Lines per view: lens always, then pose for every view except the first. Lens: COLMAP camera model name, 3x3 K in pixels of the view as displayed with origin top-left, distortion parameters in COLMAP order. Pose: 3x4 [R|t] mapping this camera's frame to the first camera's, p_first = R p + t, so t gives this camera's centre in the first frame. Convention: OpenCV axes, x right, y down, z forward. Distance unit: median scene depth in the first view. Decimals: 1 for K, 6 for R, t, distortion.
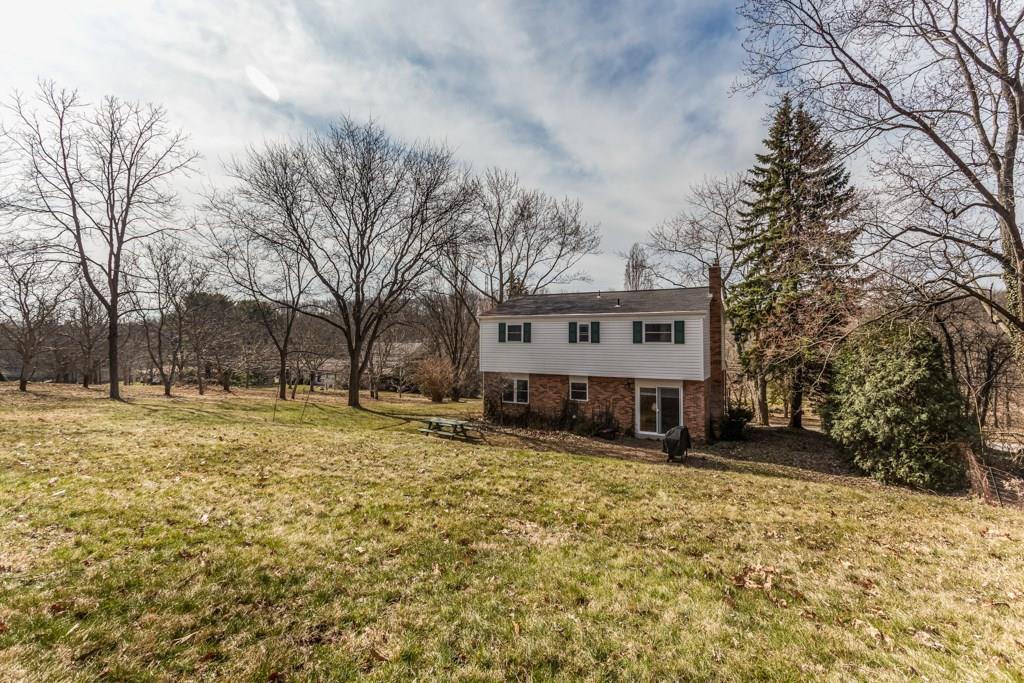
lens RADIAL K [[488.9, 0, 511.8], [0, 488.9, 338.1], [0, 0, 1]] dist [0.022494, 0.001493]
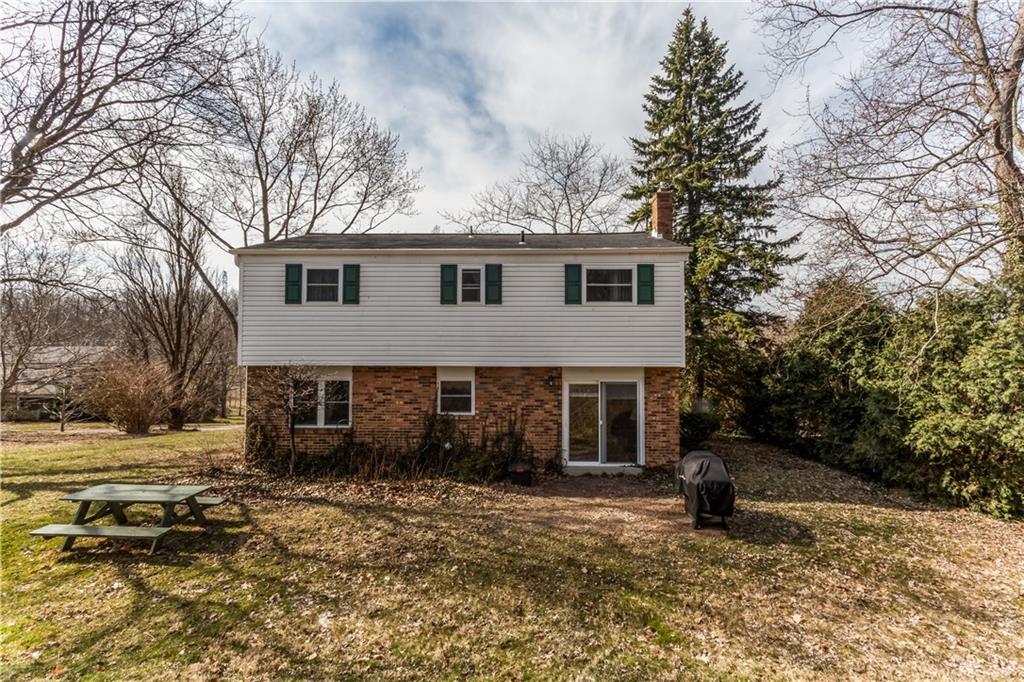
lens RADIAL K [[488.9, 0, 513.7], [0, 488.9, 340.4], [0, 0, 1]] dist [0.022494, 0.001493]
pose [[0.886710, 0.008377, 0.462251, -0.054215], [0.000722, 0.999810, -0.019503, 0.058078], [-0.462326, 0.017627, 0.886535, 0.502092]]
